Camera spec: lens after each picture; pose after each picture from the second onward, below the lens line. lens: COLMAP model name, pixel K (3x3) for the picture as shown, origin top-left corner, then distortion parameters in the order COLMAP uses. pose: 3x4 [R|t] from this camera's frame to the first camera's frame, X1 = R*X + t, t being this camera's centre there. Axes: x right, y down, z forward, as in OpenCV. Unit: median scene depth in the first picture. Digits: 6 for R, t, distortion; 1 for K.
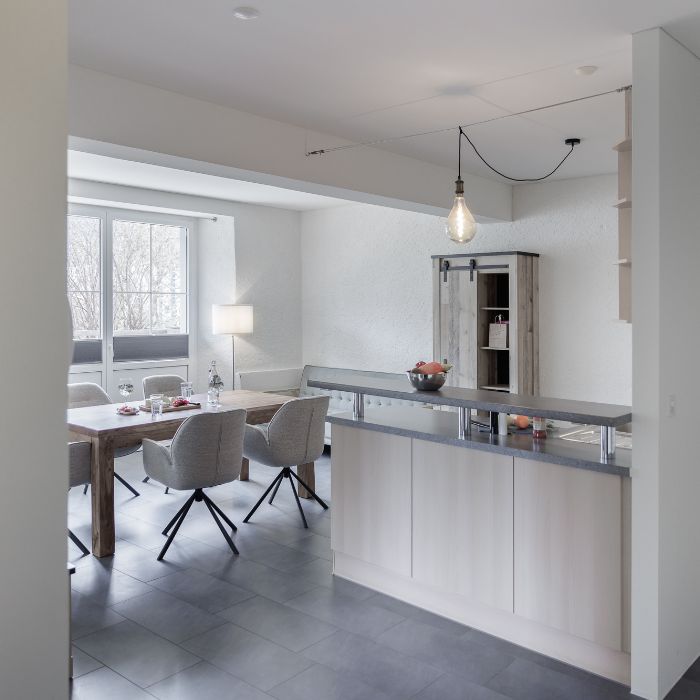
lens RADIAL K [[664.3, 0, 365.8], [0, 664.3, 322.8], [0, 0, 1]] dist [-0.029078, 0.000000]
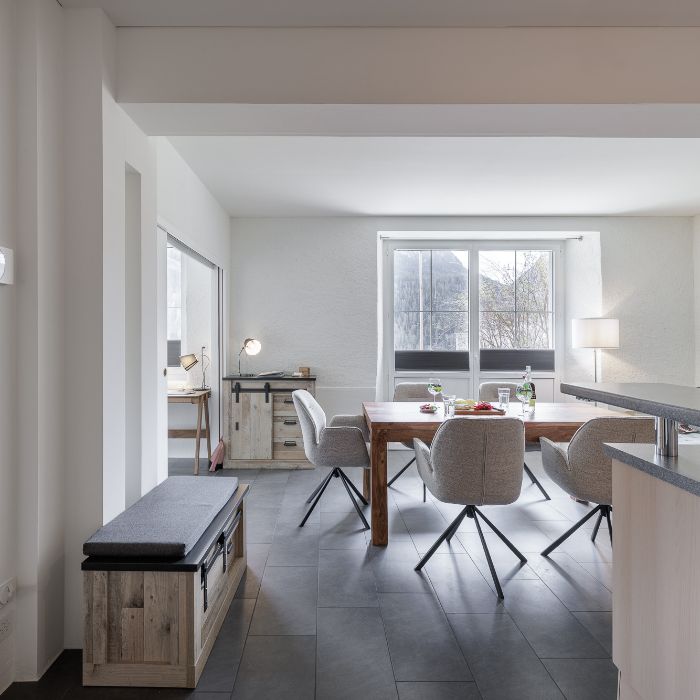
lens RADIAL K [[431.1, 0, 350.5], [0, 431.1, 349.0], [0, 0, 1]] dist [0.000983, 0.000262]
pose [[0.647777, 0.002198, -0.761827, 0.057808], [-0.018411, 0.999749, -0.012770, 0.034820], [0.761607, 0.022298, 0.647655, 0.325708]]
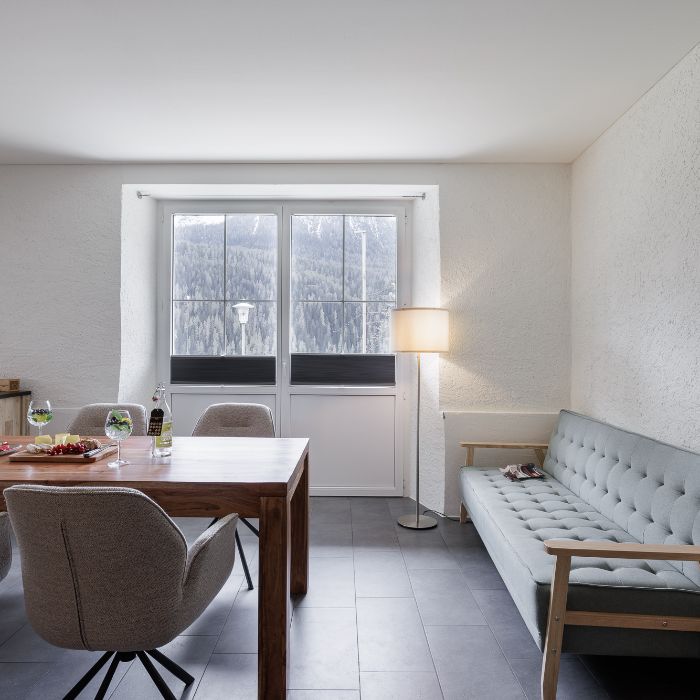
lens RADIAL K [[530.4, 0, 346.3], [0, 530.4, 350.4], [0, 0, 1]] dist [0.000917, -0.001547]
pose [[0.637326, 0.003021, -0.770588, 0.183183], [-0.020579, 0.999702, -0.013100, 0.024158], [0.770319, 0.024207, 0.637199, 0.629608]]
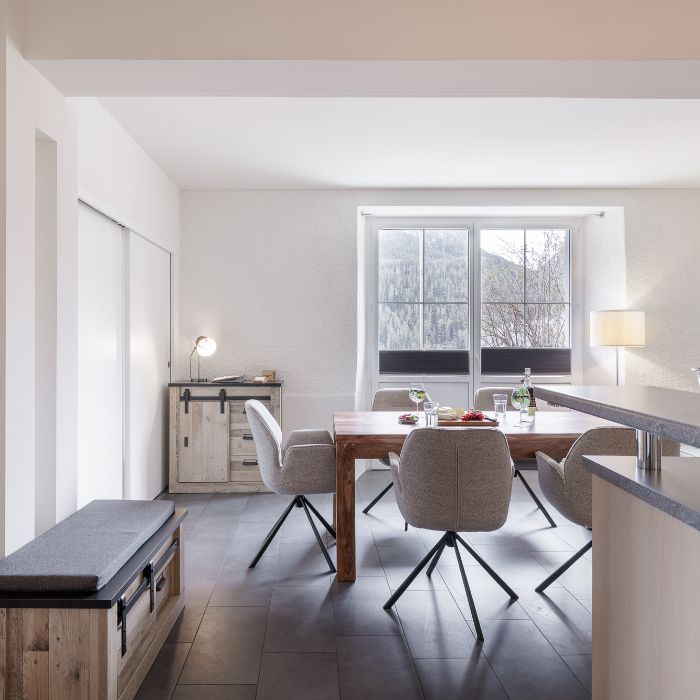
lens RADIAL K [[530.4, 0, 350.6], [0, 530.4, 346.3], [0, 0, 1]] dist [0.000917, -0.001547]
pose [[0.654210, -0.002907, -0.756308, 0.087993], [-0.015067, 0.999744, -0.016875, 0.034824], [0.756163, 0.022435, 0.653998, 0.337716]]
